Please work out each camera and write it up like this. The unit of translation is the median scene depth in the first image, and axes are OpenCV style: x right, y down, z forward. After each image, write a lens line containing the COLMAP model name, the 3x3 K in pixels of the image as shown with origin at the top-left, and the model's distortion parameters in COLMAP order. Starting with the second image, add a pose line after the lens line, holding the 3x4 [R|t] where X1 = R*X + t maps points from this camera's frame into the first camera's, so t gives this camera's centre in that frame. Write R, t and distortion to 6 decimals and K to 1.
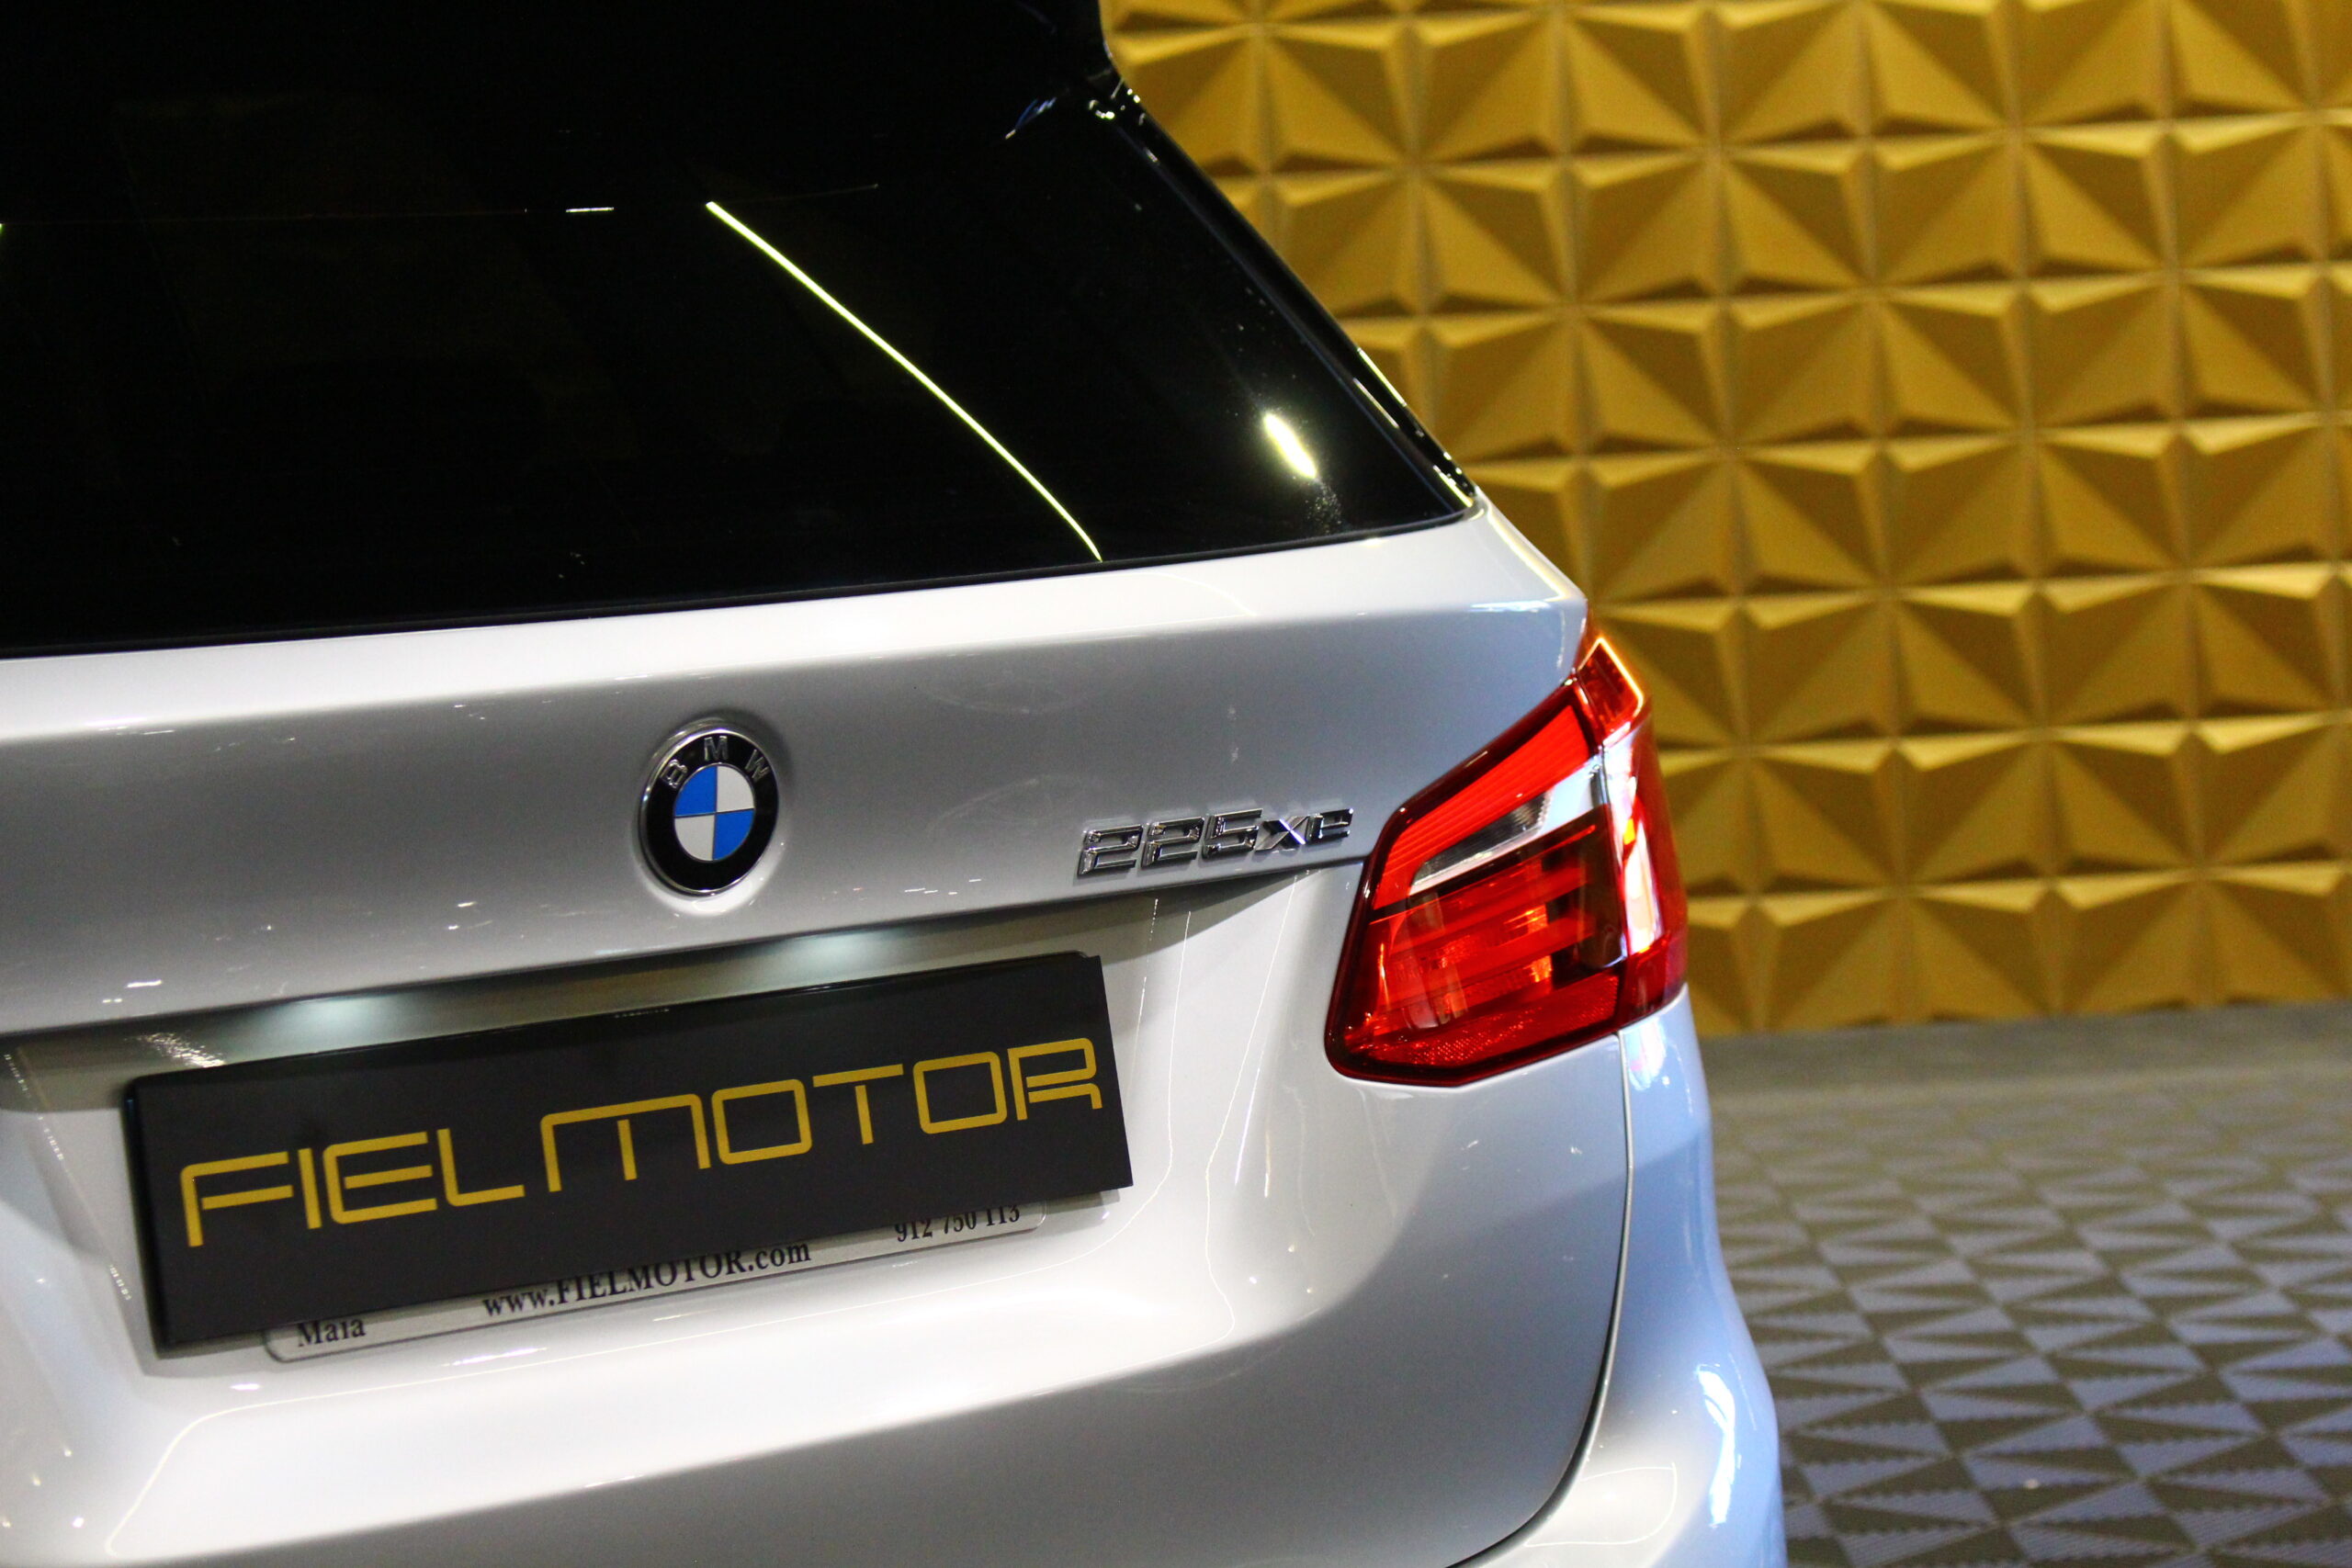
lens RADIAL K [[5789.8, 0, 1183.1], [0, 5789.8, 797.2], [0, 0, 1]] dist [0.038349, 0.000000]
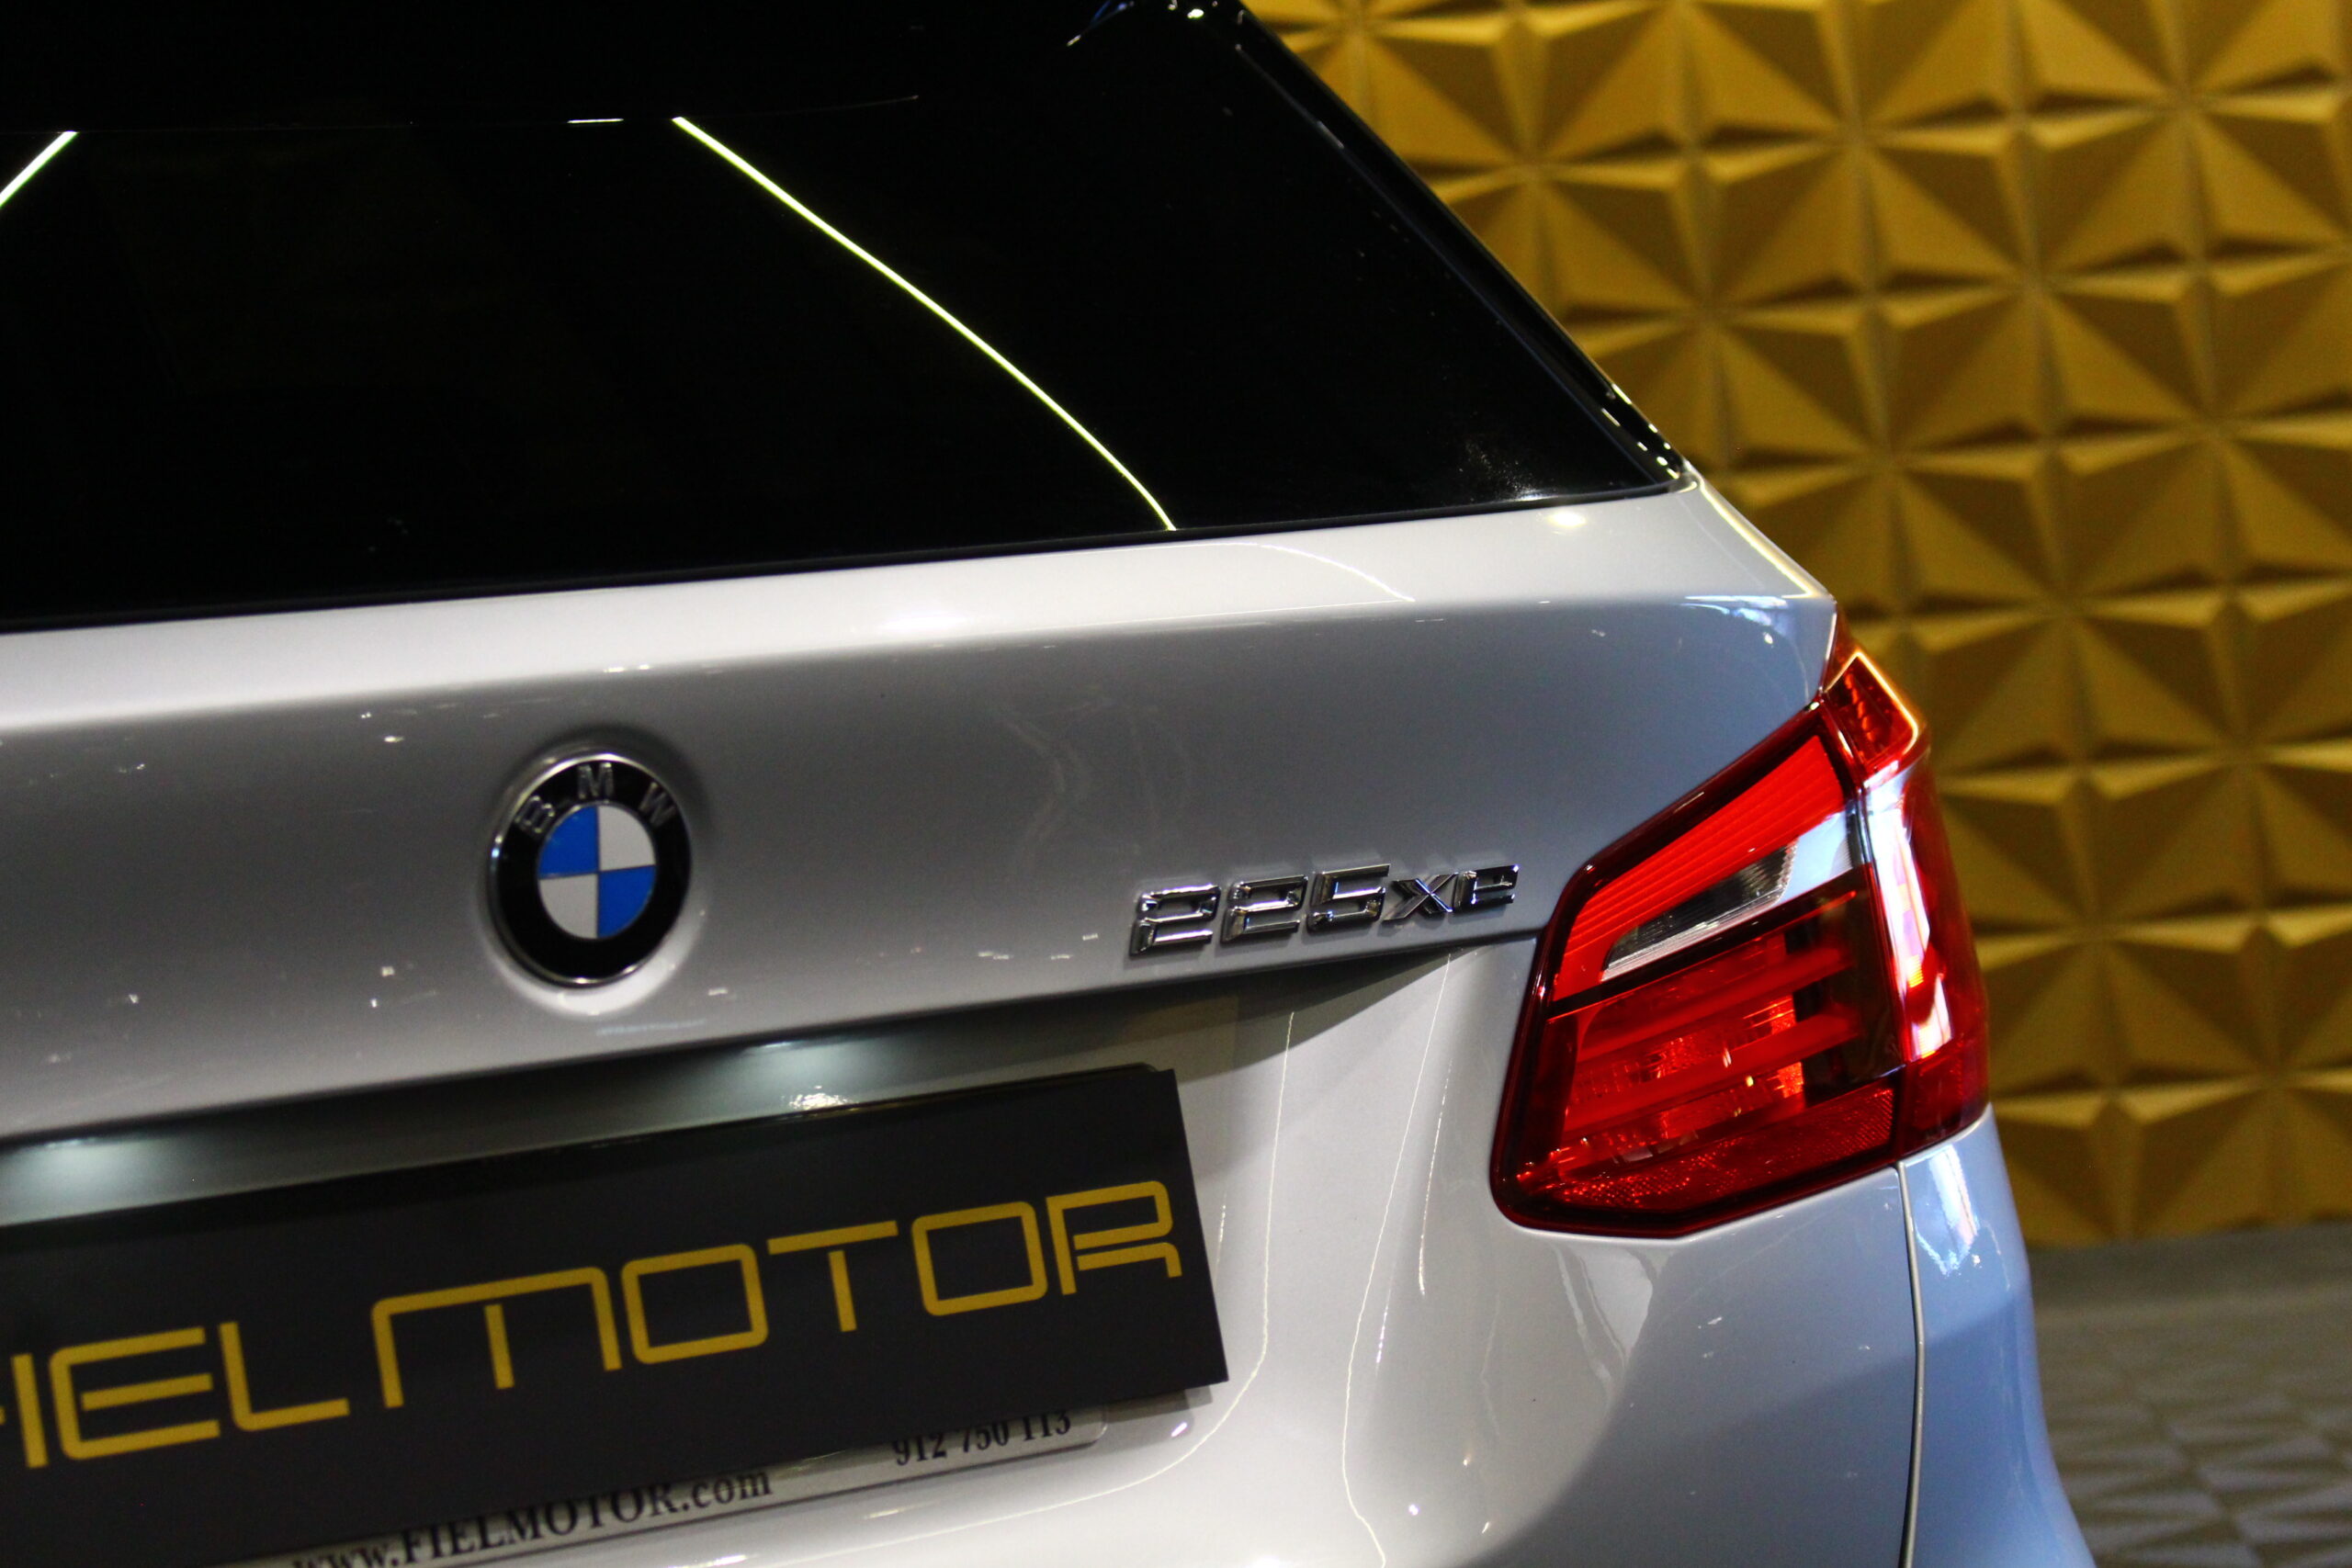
lens RADIAL K [[5789.8, 0, 1166.5], [0, 5789.8, 766.1], [0, 0, 1]] dist [0.038349, 0.000000]
pose [[0.997321, -0.037251, -0.062960, 0.031575], [0.034059, 0.998115, -0.051045, 0.025751], [0.064743, 0.048764, 0.996710, 0.256687]]
